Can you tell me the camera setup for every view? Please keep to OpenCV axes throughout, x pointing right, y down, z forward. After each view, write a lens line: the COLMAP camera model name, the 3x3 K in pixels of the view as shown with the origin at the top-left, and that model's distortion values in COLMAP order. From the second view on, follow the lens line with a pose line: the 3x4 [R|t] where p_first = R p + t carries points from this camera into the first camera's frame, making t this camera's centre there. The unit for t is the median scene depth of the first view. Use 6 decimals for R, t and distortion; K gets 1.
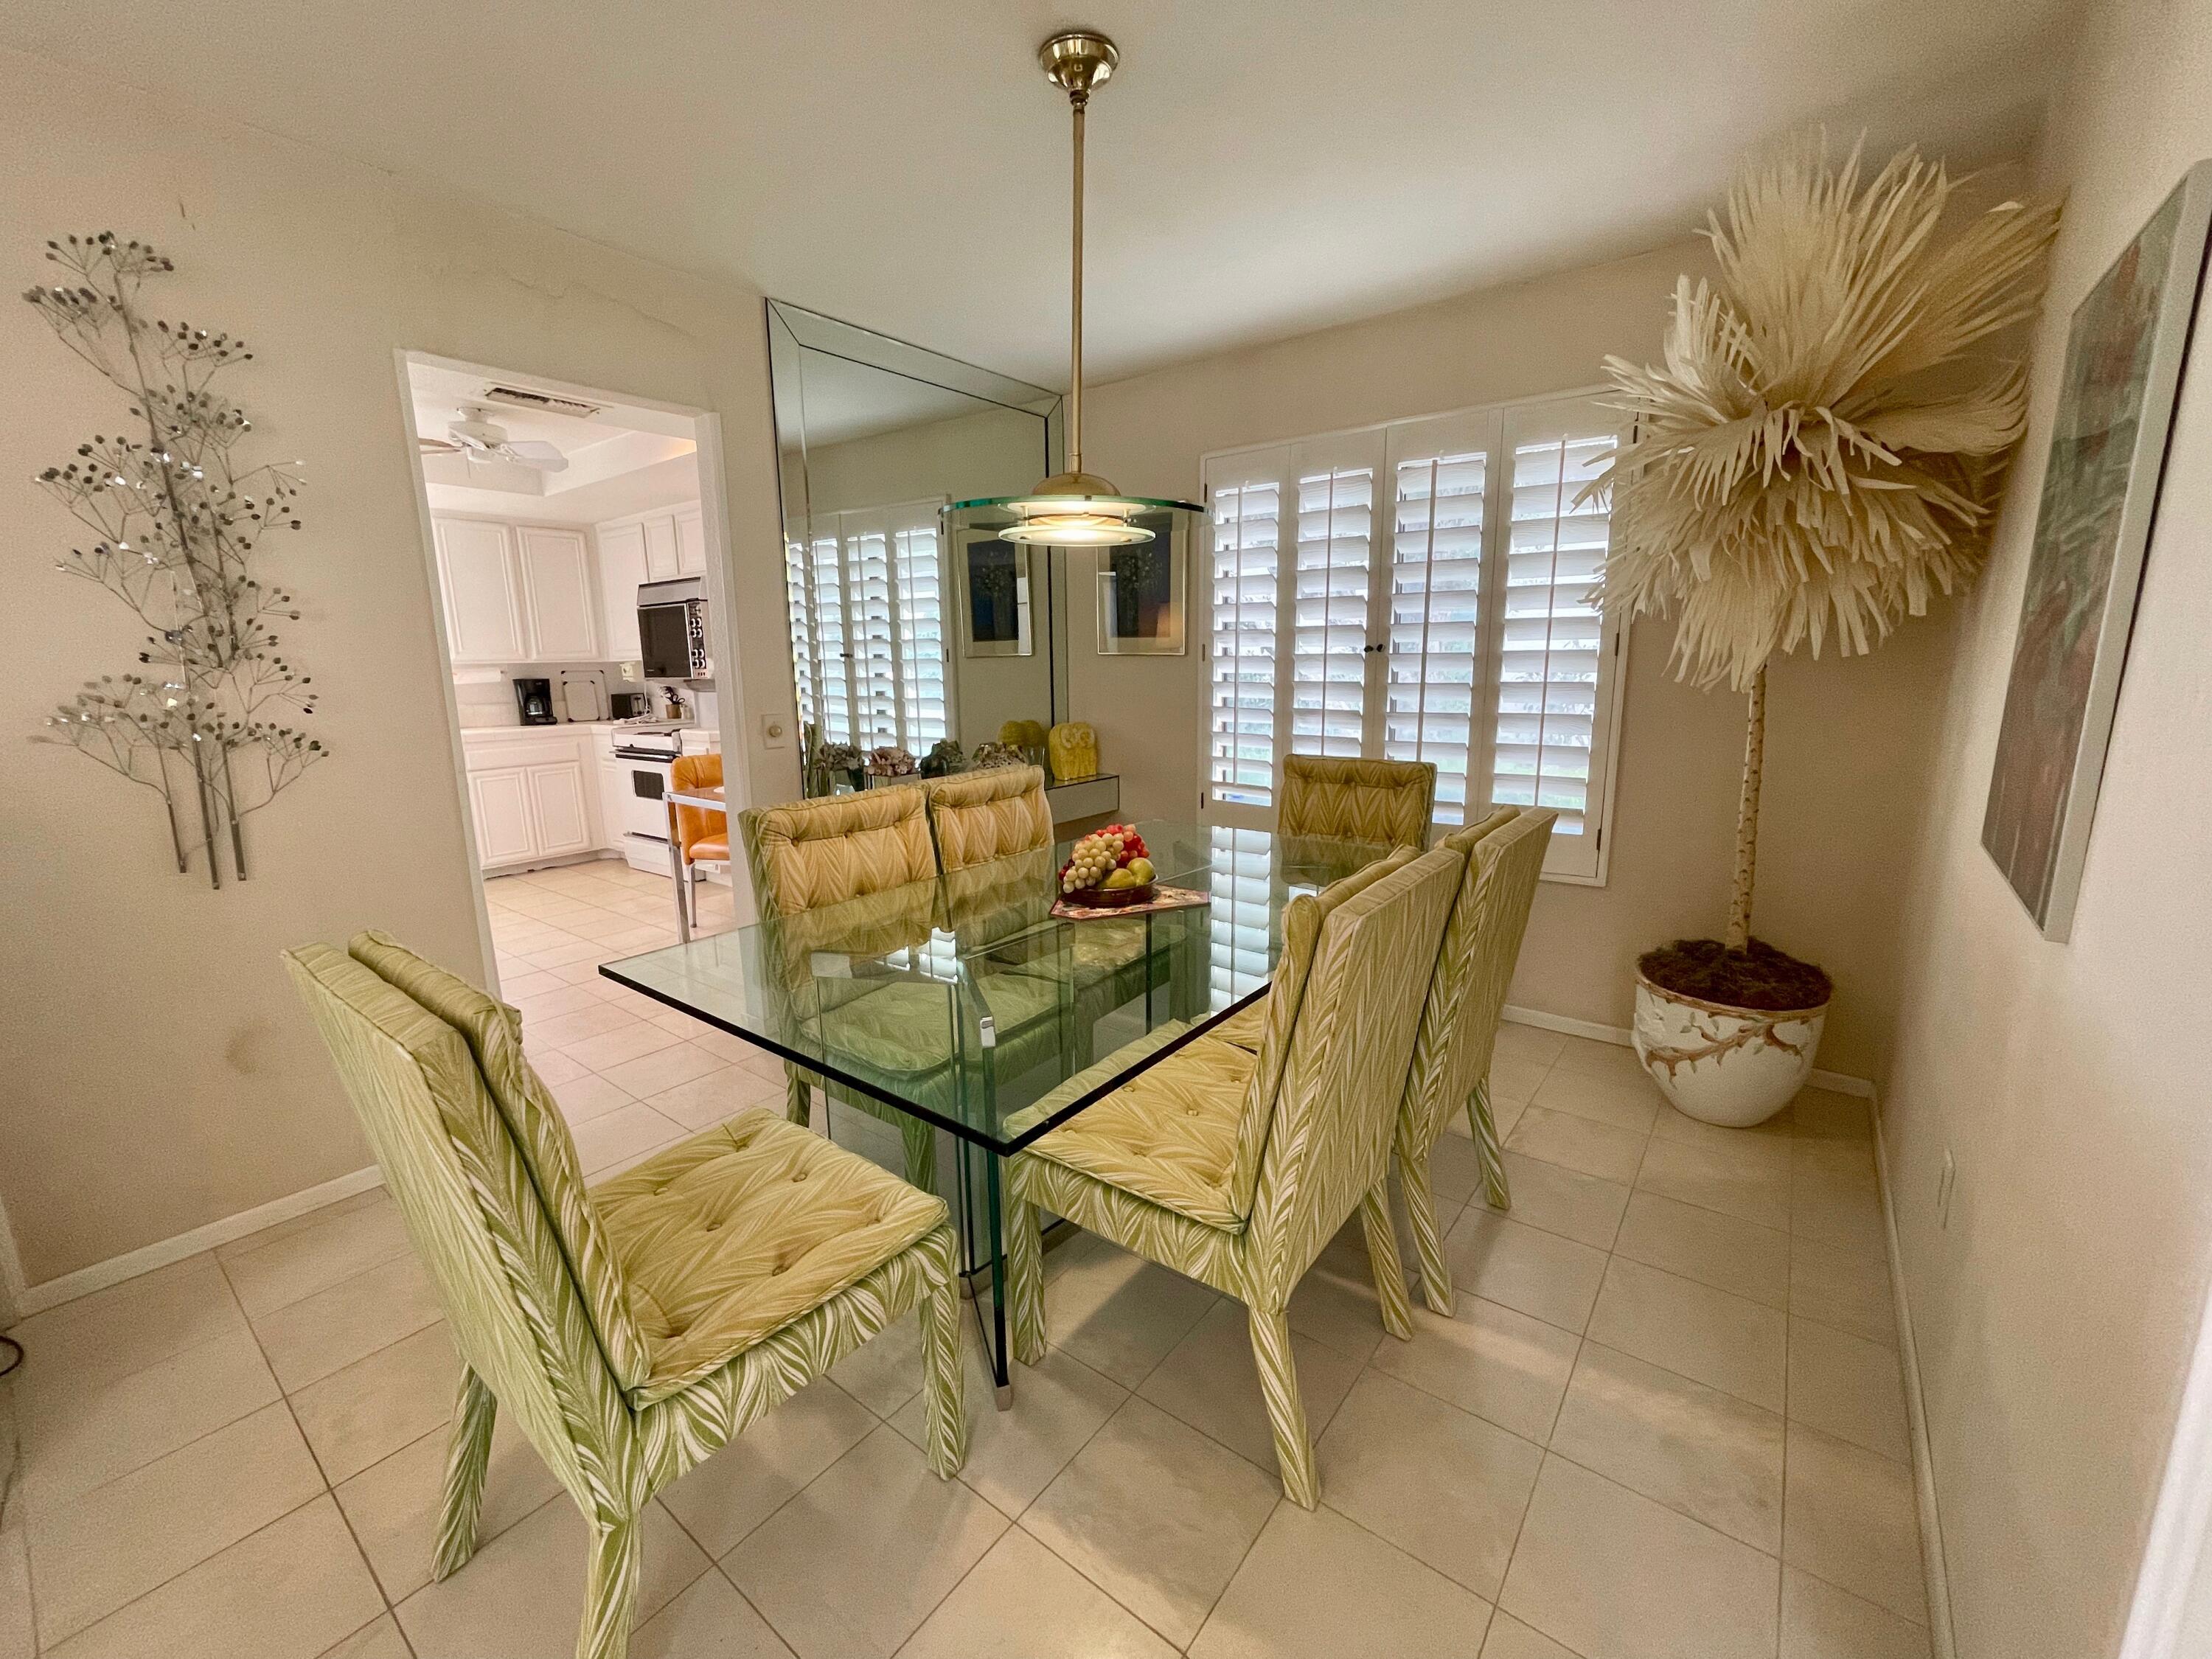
lens RADIAL K [[898.5, 0, 1097.5], [0, 898.5, 826.9], [0, 0, 1]] dist [-0.001302, -0.000012]
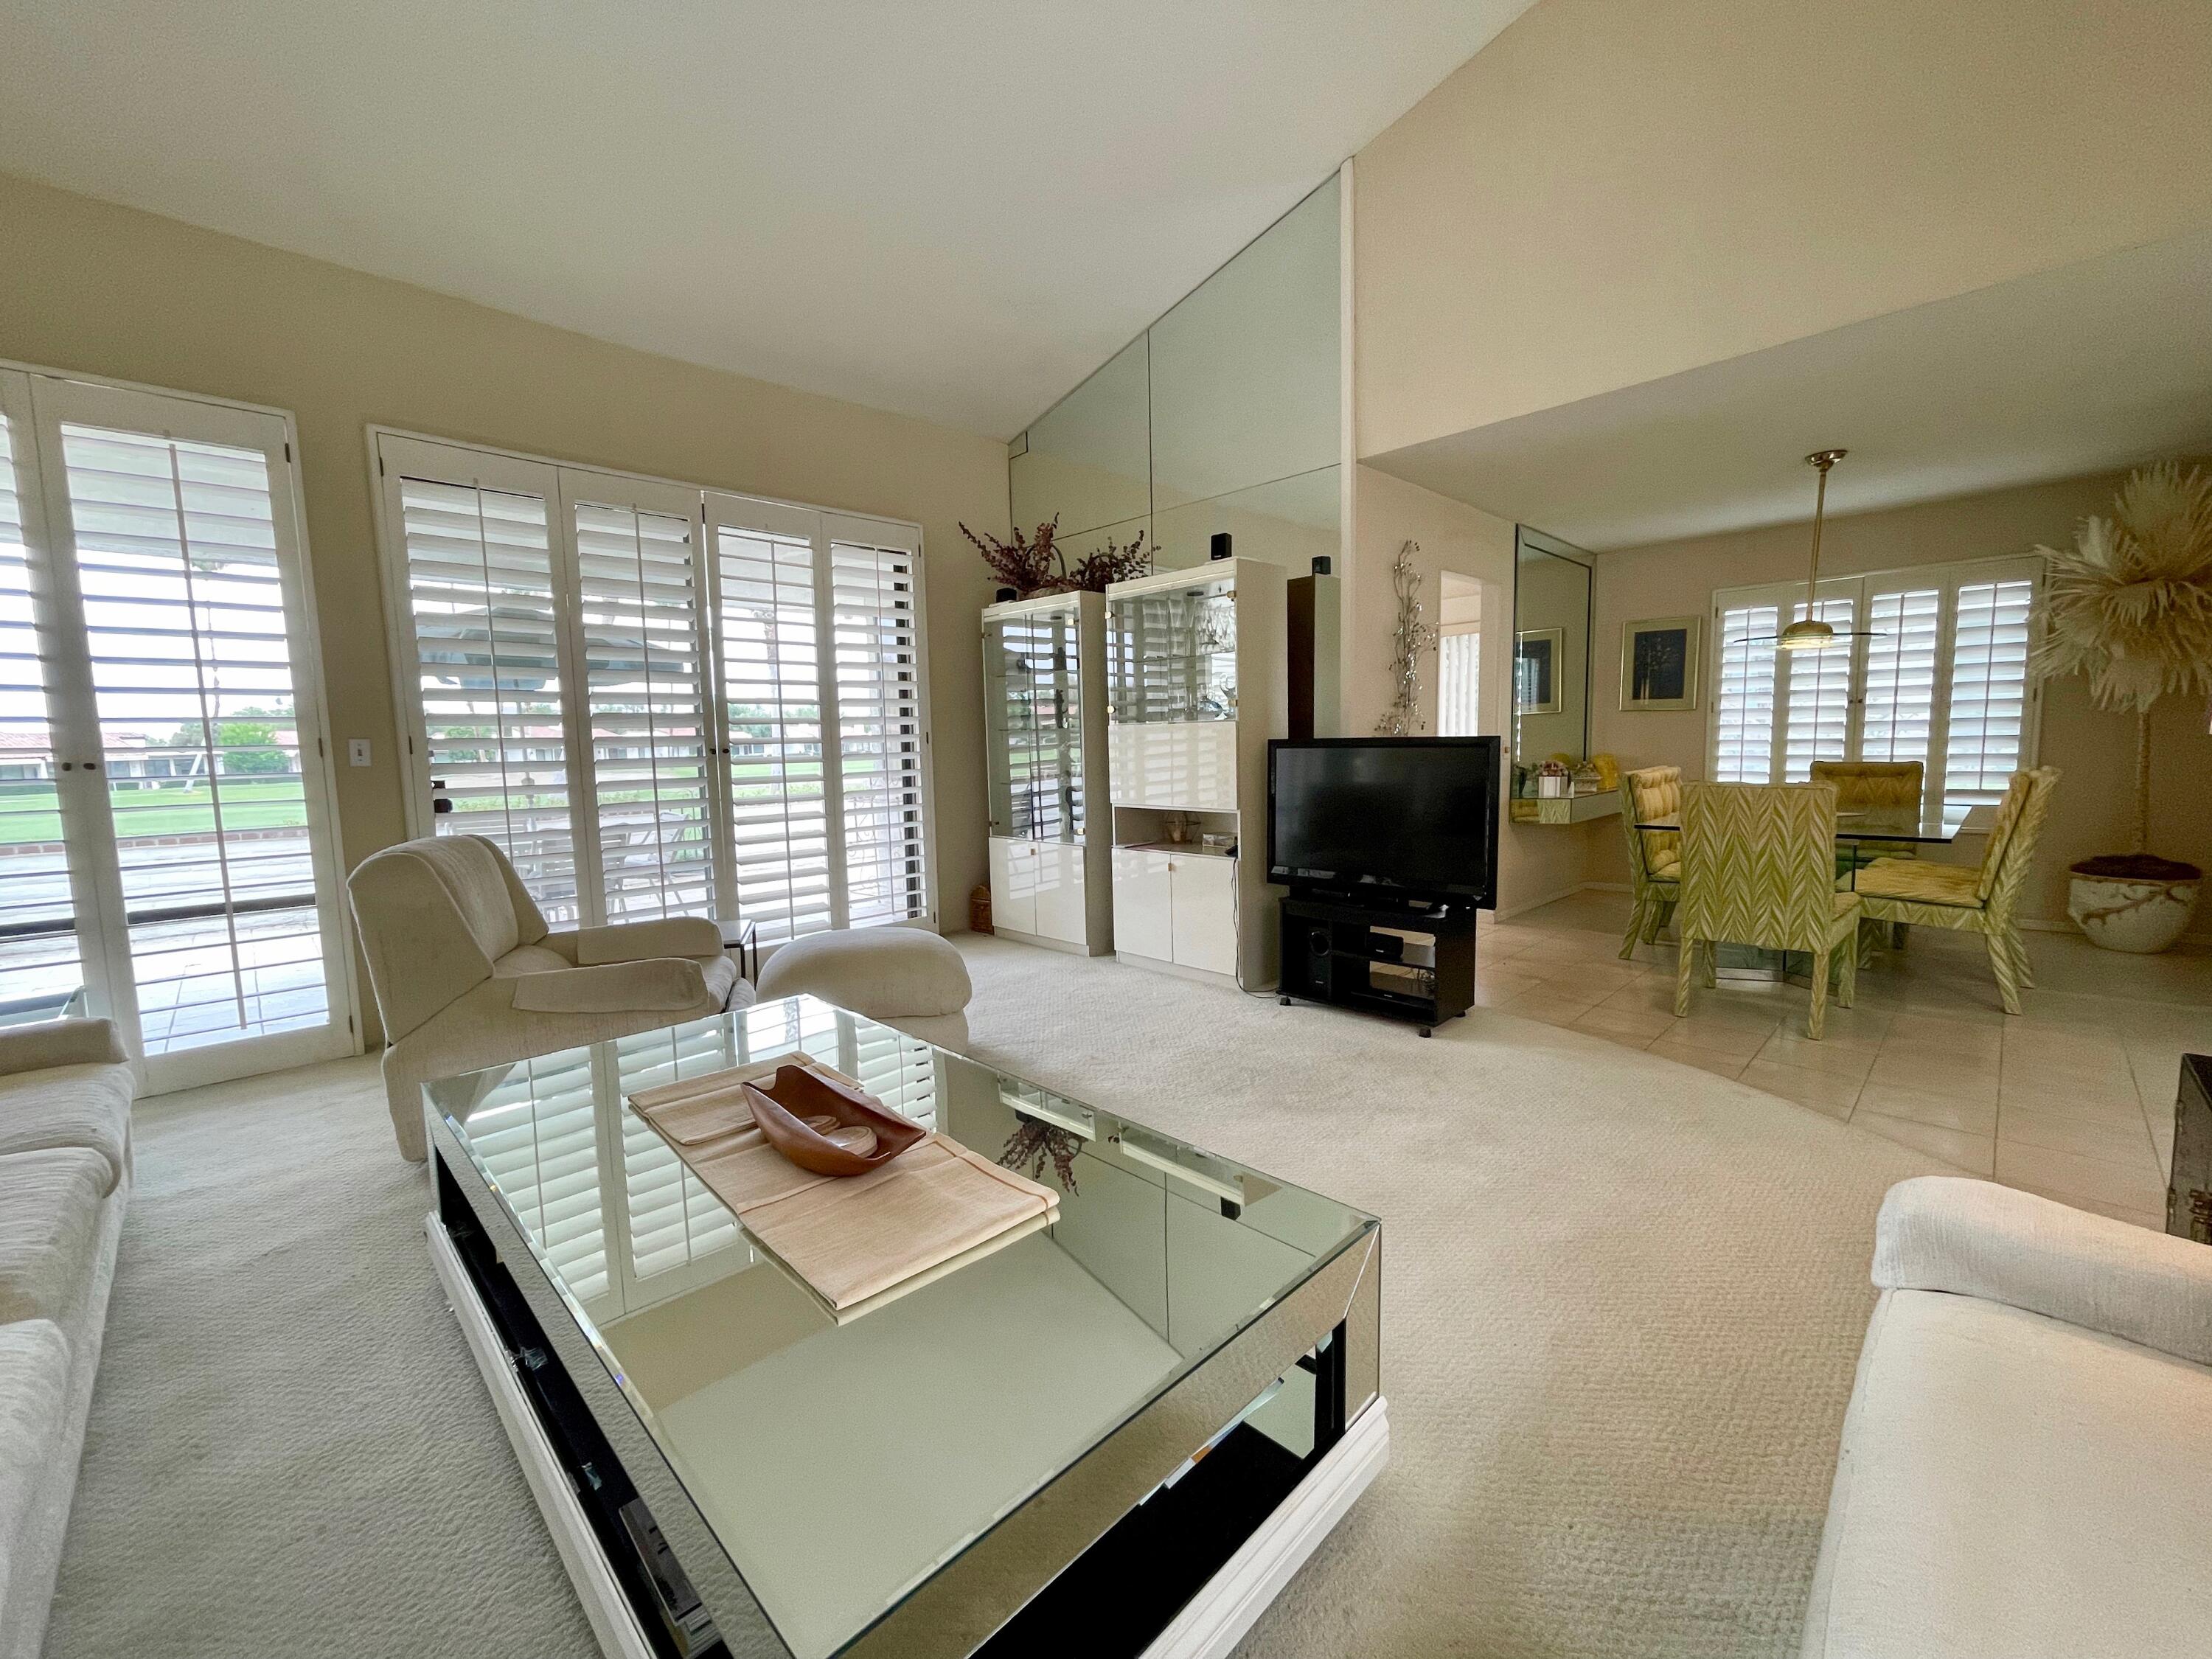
lens RADIAL K [[894.9, 0, 1102.1], [0, 894.9, 821.5], [0, 0, 1]] dist [0.000880, -0.000015]
pose [[0.991041, 0.004573, -0.133481, -1.195004], [-0.016945, 0.995643, -0.091700, 0.283256], [0.132480, 0.093140, 0.986800, -1.143880]]
